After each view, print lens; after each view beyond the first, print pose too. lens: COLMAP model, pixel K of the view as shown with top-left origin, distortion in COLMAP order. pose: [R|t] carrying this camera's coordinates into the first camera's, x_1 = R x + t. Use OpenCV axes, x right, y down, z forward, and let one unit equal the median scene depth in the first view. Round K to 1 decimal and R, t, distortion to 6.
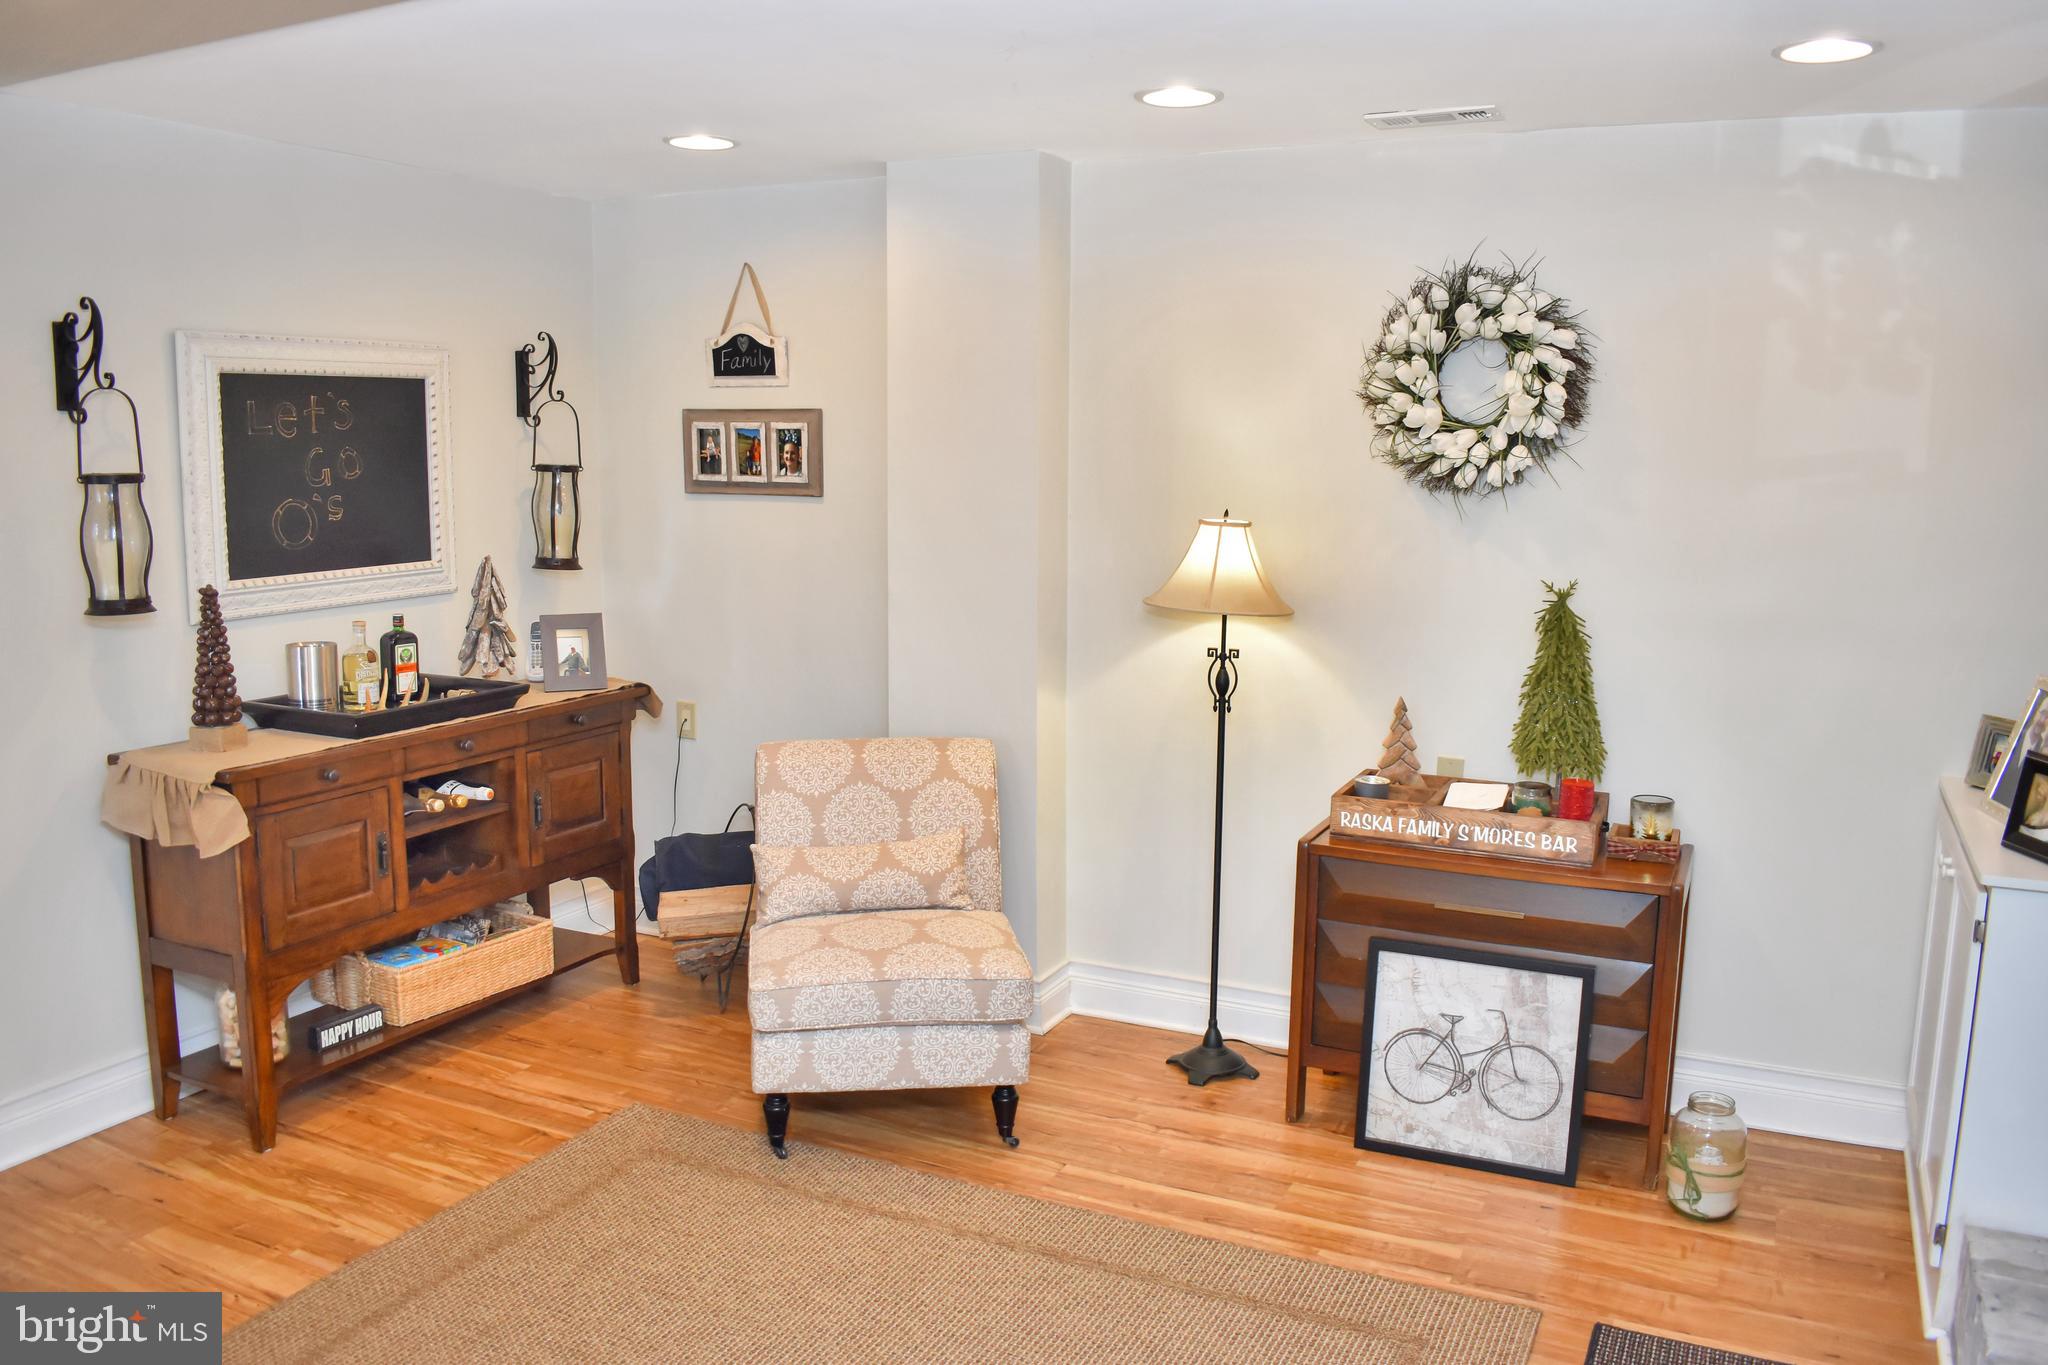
lens RADIAL K [[1595.4, 0, 1026.6], [0, 1595.4, 688.3], [0, 0, 1]] dist [-0.100529, 0.019819]
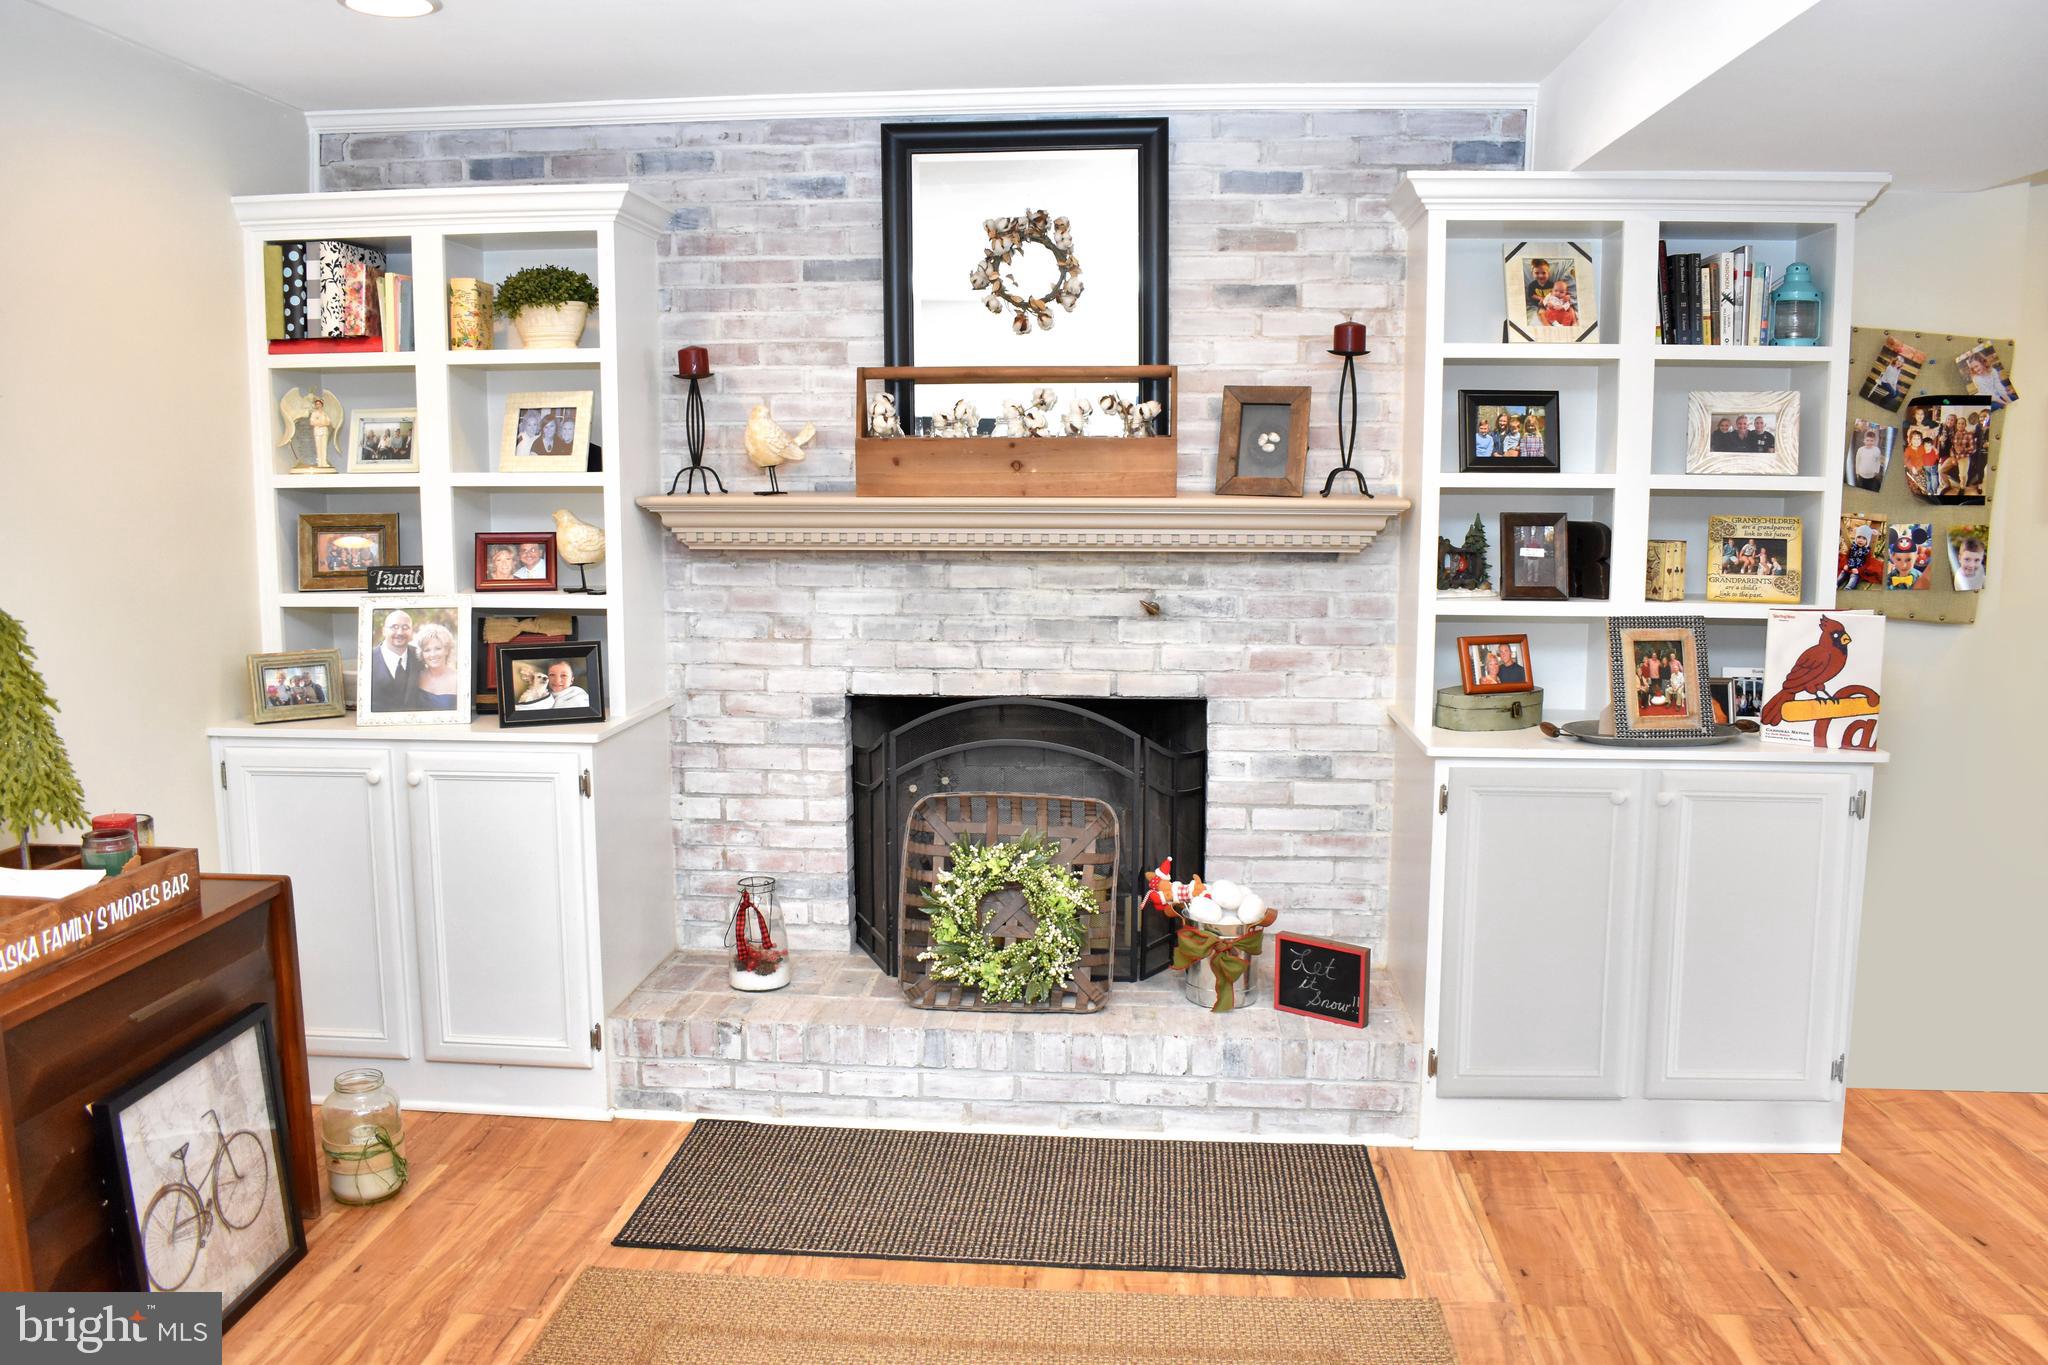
lens RADIAL K [[1595.4, 0, 1031.0], [0, 1595.4, 687.8], [0, 0, 1]] dist [-0.100529, 0.019819]
pose [[-0.372466, -0.135656, 0.918078, -0.514985], [0.137931, 0.970180, 0.199313, -0.092723], [-0.917738, 0.200869, -0.342648, 0.833518]]
